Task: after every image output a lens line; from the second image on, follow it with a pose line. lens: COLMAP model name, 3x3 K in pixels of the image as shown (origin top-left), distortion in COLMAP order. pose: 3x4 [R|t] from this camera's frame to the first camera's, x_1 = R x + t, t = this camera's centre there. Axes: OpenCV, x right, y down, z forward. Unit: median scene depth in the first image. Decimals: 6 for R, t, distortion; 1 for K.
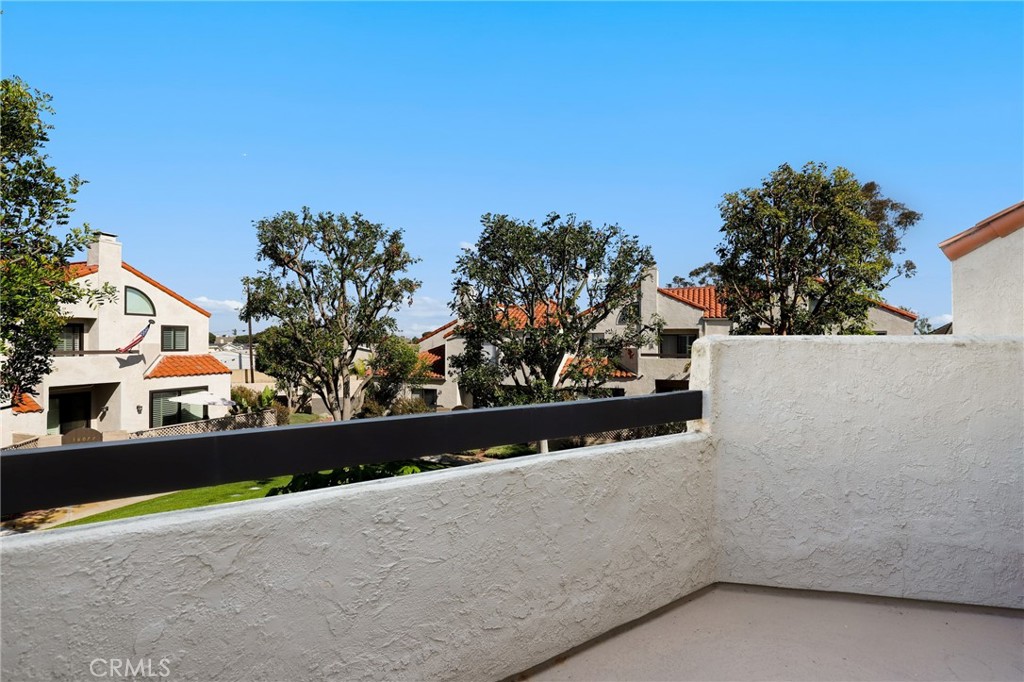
lens RADIAL K [[472.2, 0, 509.5], [0, 472.2, 350.5], [0, 0, 1]] dist [-0.002677, 0.000412]
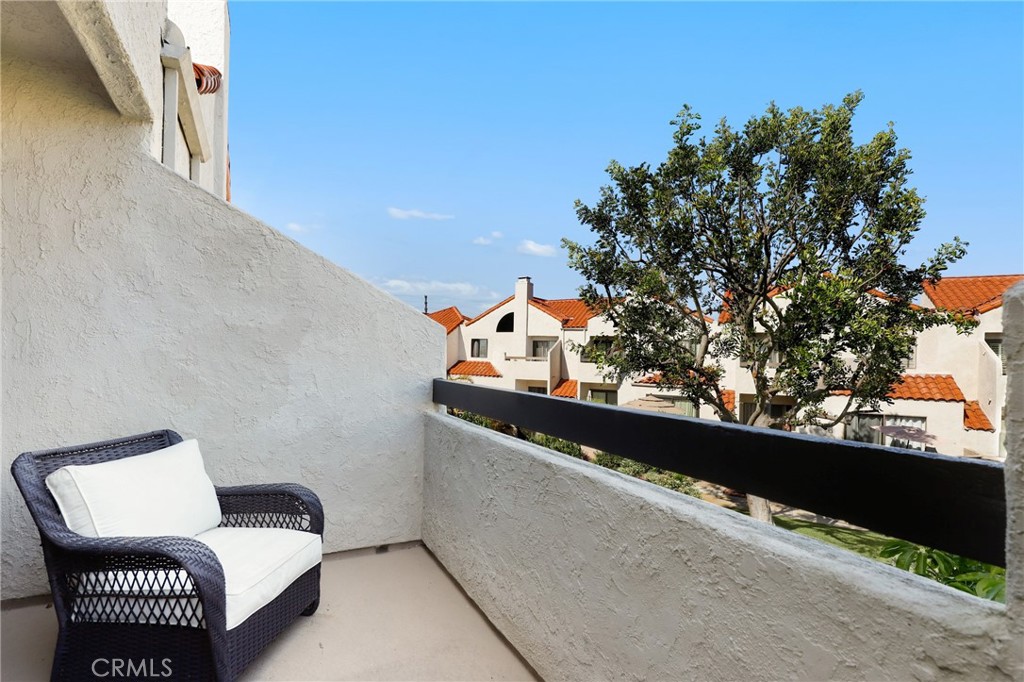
lens RADIAL K [[472.2, 0, 504.5], [0, 472.2, 345.9], [0, 0, 1]] dist [-0.002677, 0.000412]
pose [[-0.055440, -0.012298, -0.998386, 0.891382], [-0.038466, 0.999208, -0.010172, 0.027832], [0.997721, 0.037840, -0.055869, 0.887047]]
